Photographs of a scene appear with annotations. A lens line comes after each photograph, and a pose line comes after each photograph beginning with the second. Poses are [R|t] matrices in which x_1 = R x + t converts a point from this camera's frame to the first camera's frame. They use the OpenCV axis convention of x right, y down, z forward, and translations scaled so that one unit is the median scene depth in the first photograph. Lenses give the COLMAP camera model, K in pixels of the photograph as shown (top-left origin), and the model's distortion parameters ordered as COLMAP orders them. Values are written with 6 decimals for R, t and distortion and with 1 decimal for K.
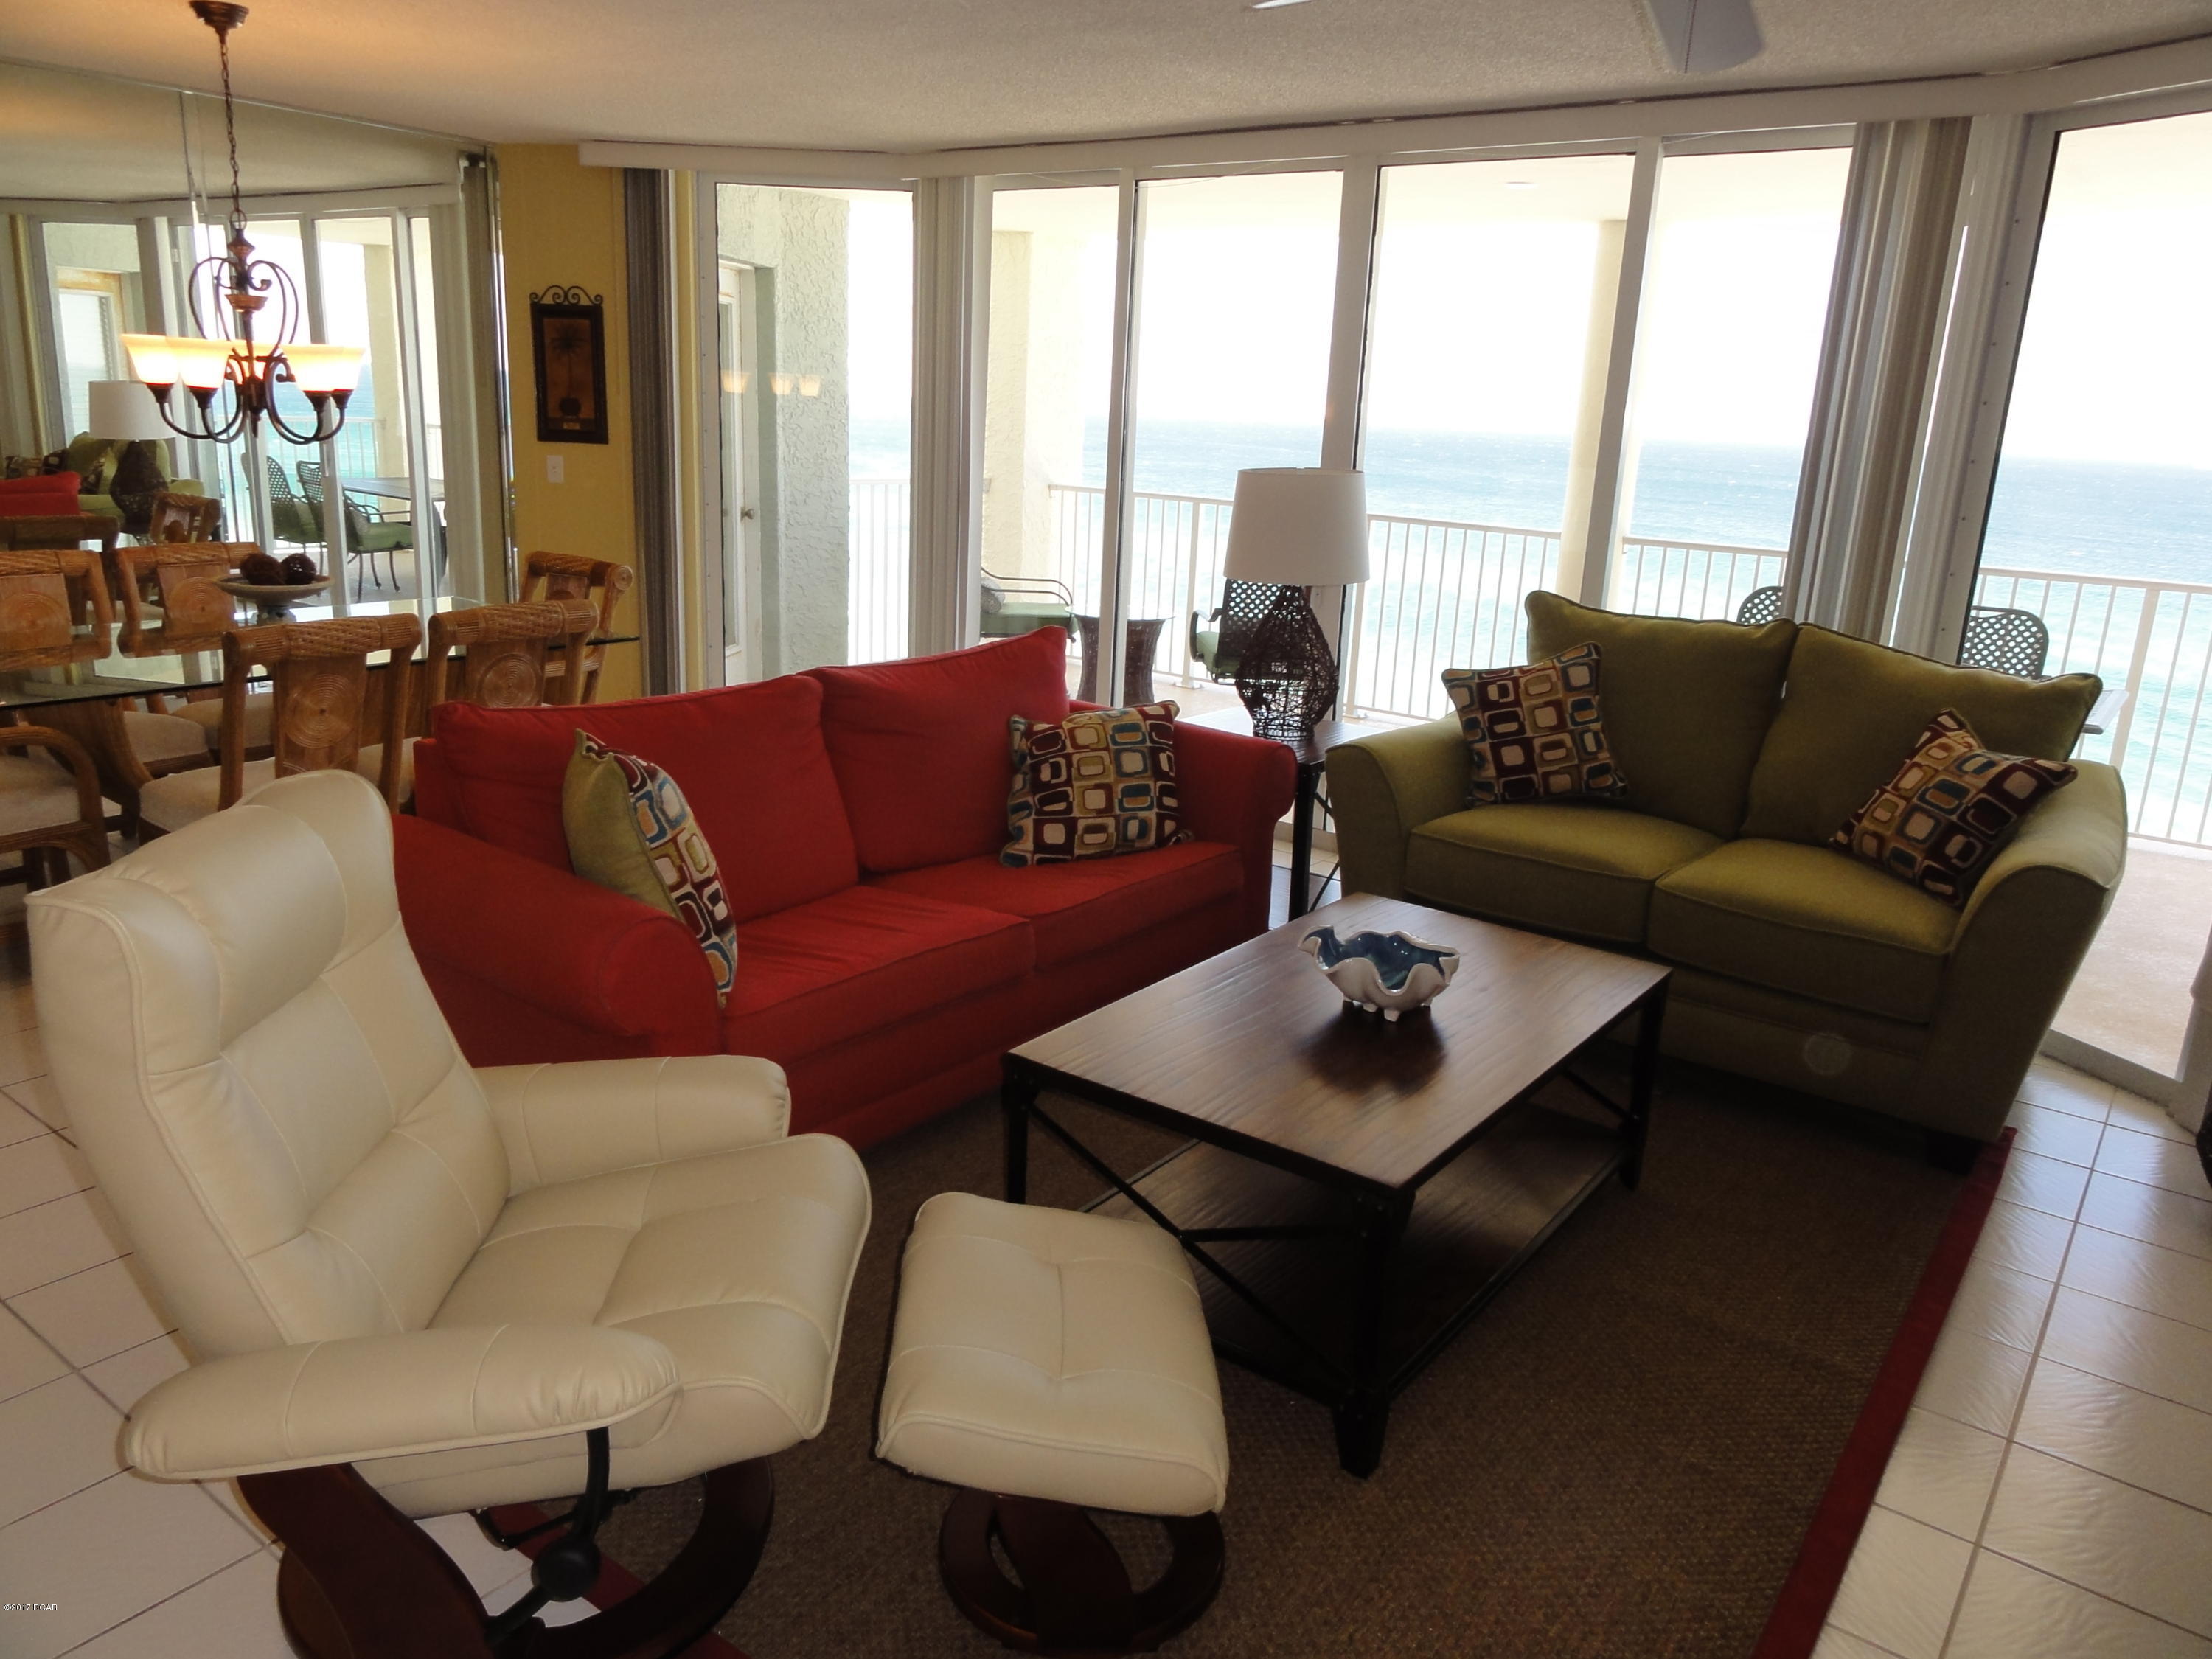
lens RADIAL K [[1563.6, 0, 1126.4], [0, 1563.6, 814.7], [0, 0, 1]] dist [0.005018, -0.014652]
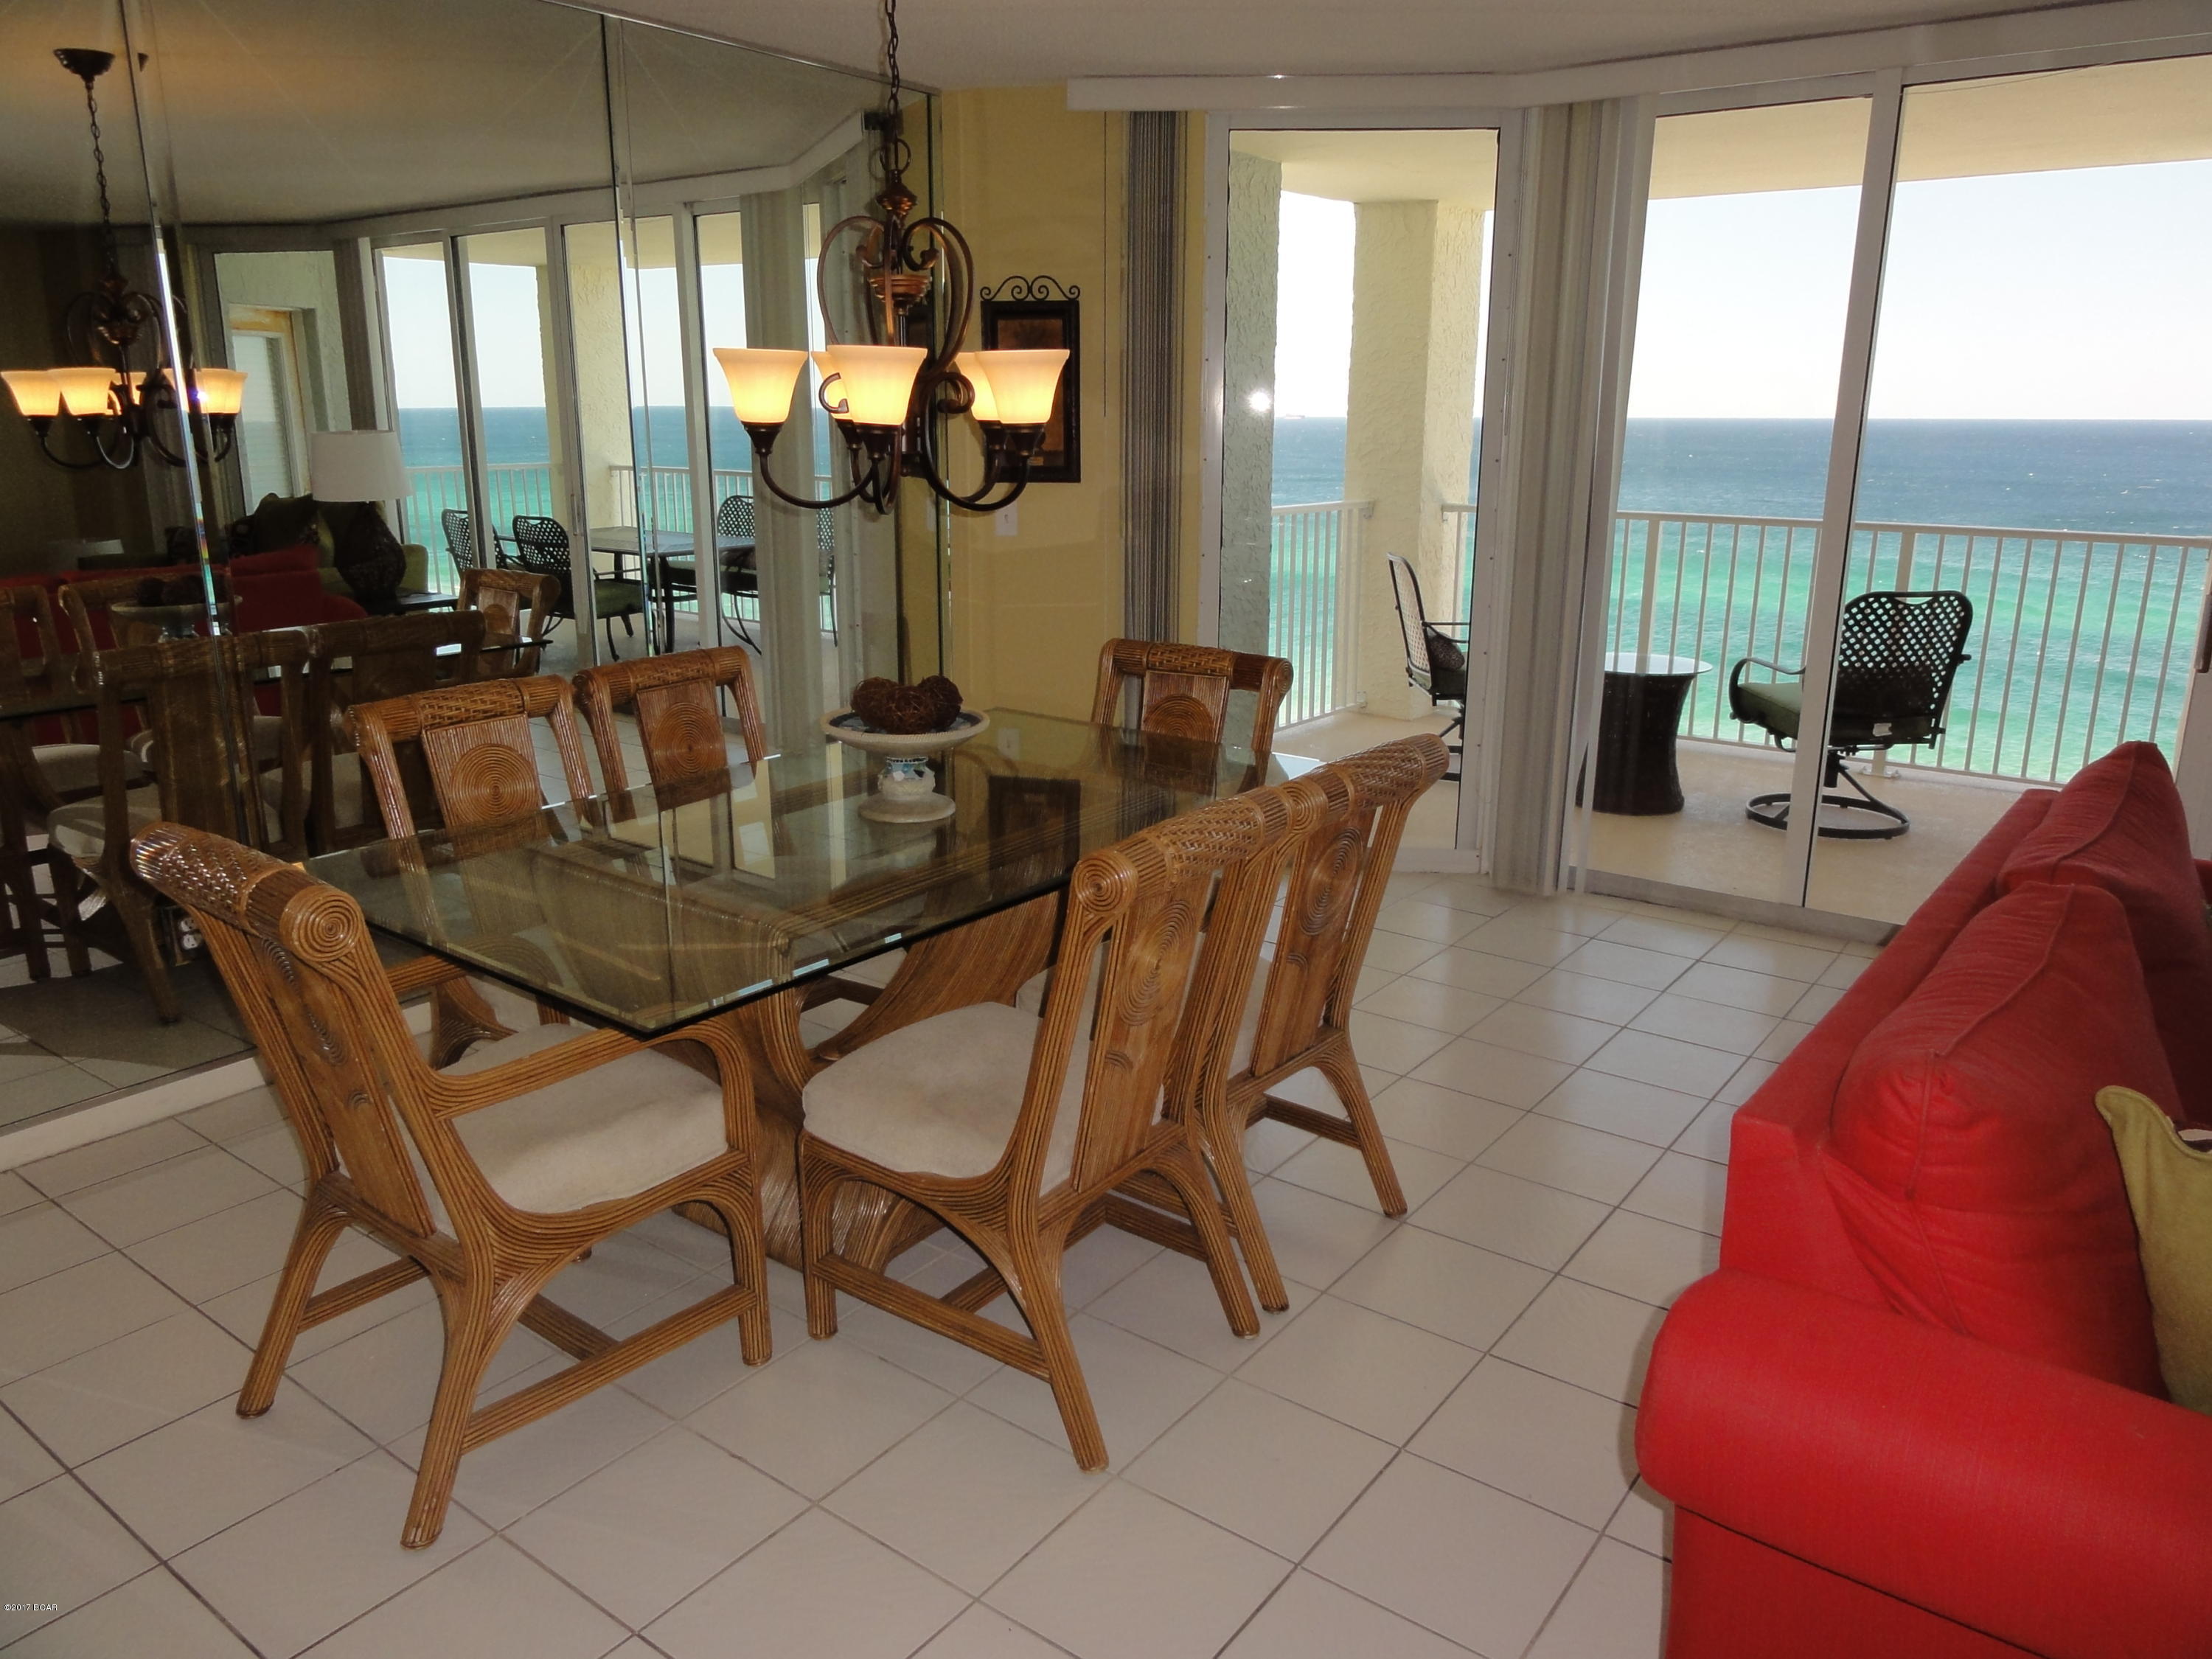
lens RADIAL K [[1563.6, 0, 1102.9], [0, 1563.6, 812.6], [0, 0, 1]] dist [0.005018, -0.014652]
pose [[0.998854, -0.039020, -0.027711, -0.315768], [0.038778, 0.999205, -0.009231, -0.071283], [0.028049, 0.008146, 0.999573, 0.249270]]
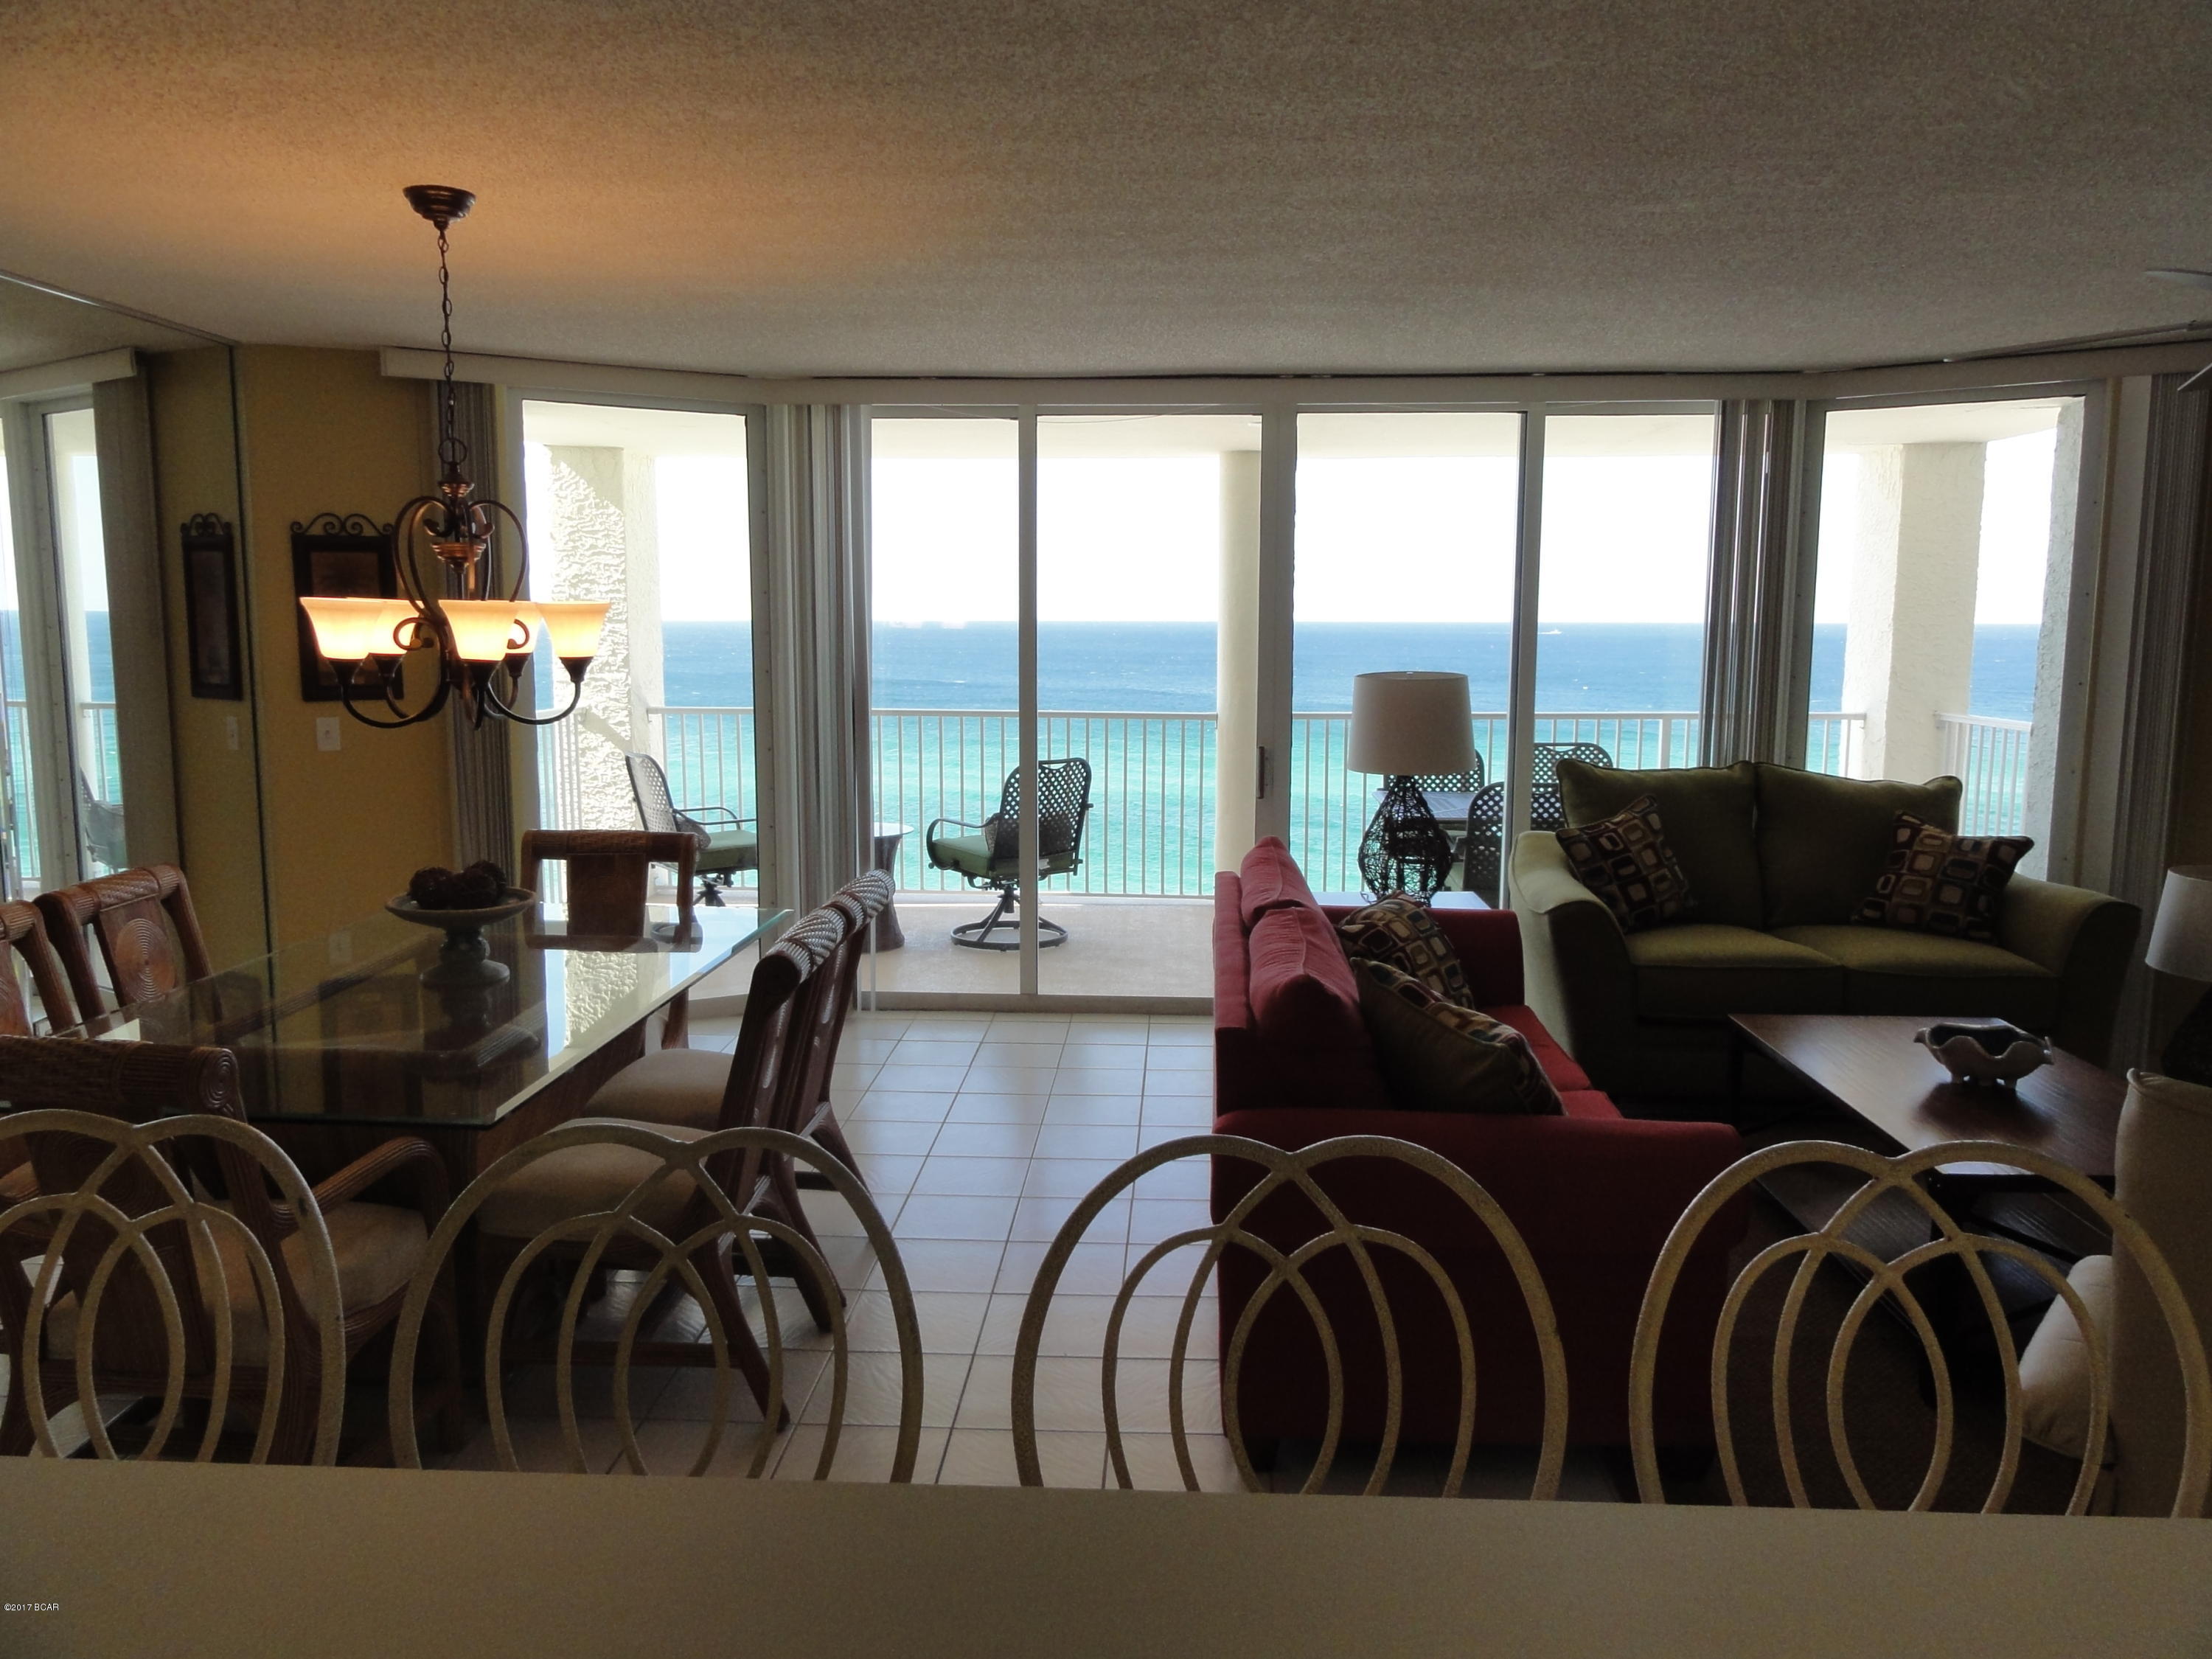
lens RADIAL K [[1563.6, 0, 1126.7], [0, 1563.6, 806.8], [0, 0, 1]] dist [0.005018, -0.014652]
pose [[0.827506, -0.111111, 0.550353, -0.491852], [0.177234, 0.981798, -0.068272, -0.059676], [-0.532750, 0.154037, 0.832136, 0.124380]]
